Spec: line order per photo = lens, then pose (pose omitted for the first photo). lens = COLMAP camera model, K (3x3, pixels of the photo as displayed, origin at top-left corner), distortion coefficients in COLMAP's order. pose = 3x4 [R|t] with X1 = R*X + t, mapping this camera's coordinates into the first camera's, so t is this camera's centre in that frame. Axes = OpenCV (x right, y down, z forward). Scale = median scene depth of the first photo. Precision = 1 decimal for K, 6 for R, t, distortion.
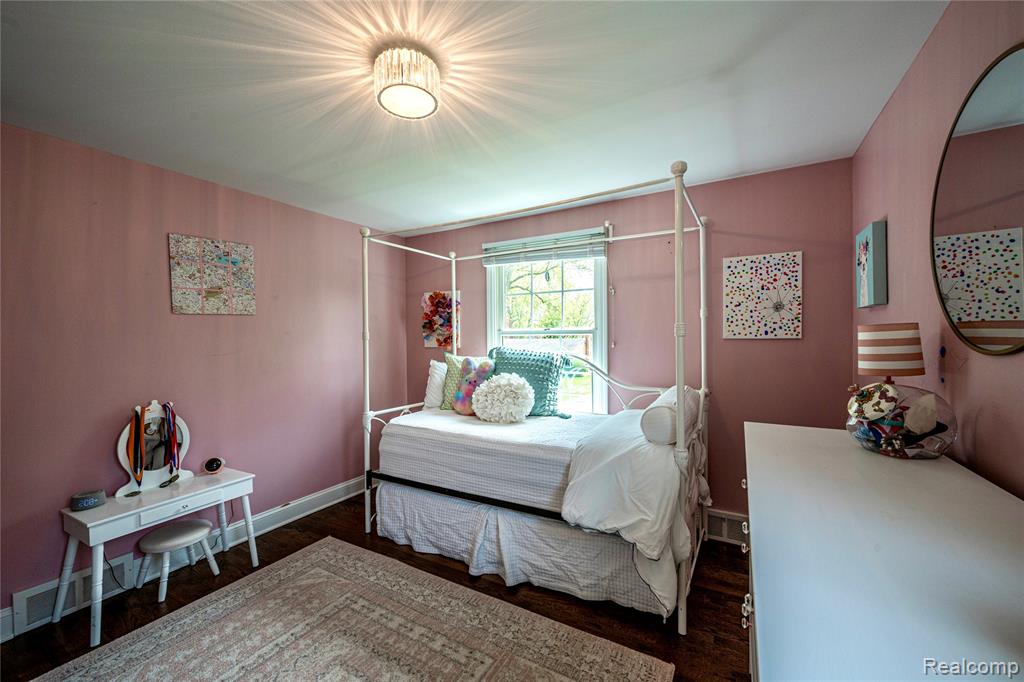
lens RADIAL K [[404.3, 0, 513.4], [0, 404.3, 340.7], [0, 0, 1]] dist [-0.001622, 0.000833]
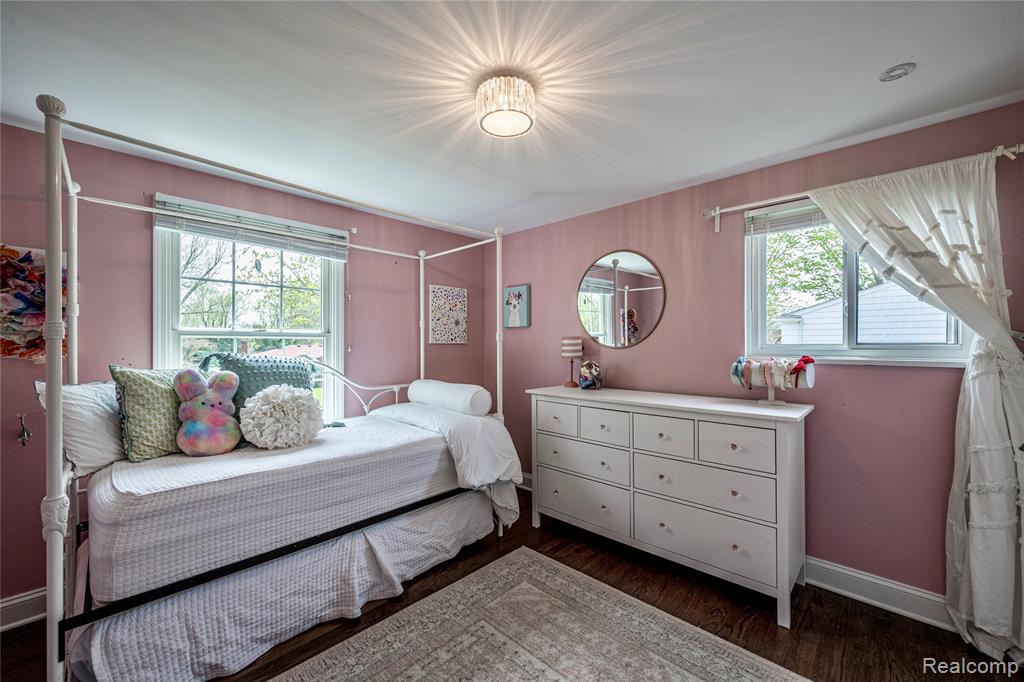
lens RADIAL K [[404.3, 0, 511.9], [0, 404.3, 342.1], [0, 0, 1]] dist [-0.001622, 0.000833]
pose [[0.242737, 0.012055, 0.970017, -0.769592], [0.003658, 0.999904, -0.013342, 0.010230], [-0.970085, 0.006787, 0.242670, 0.423783]]
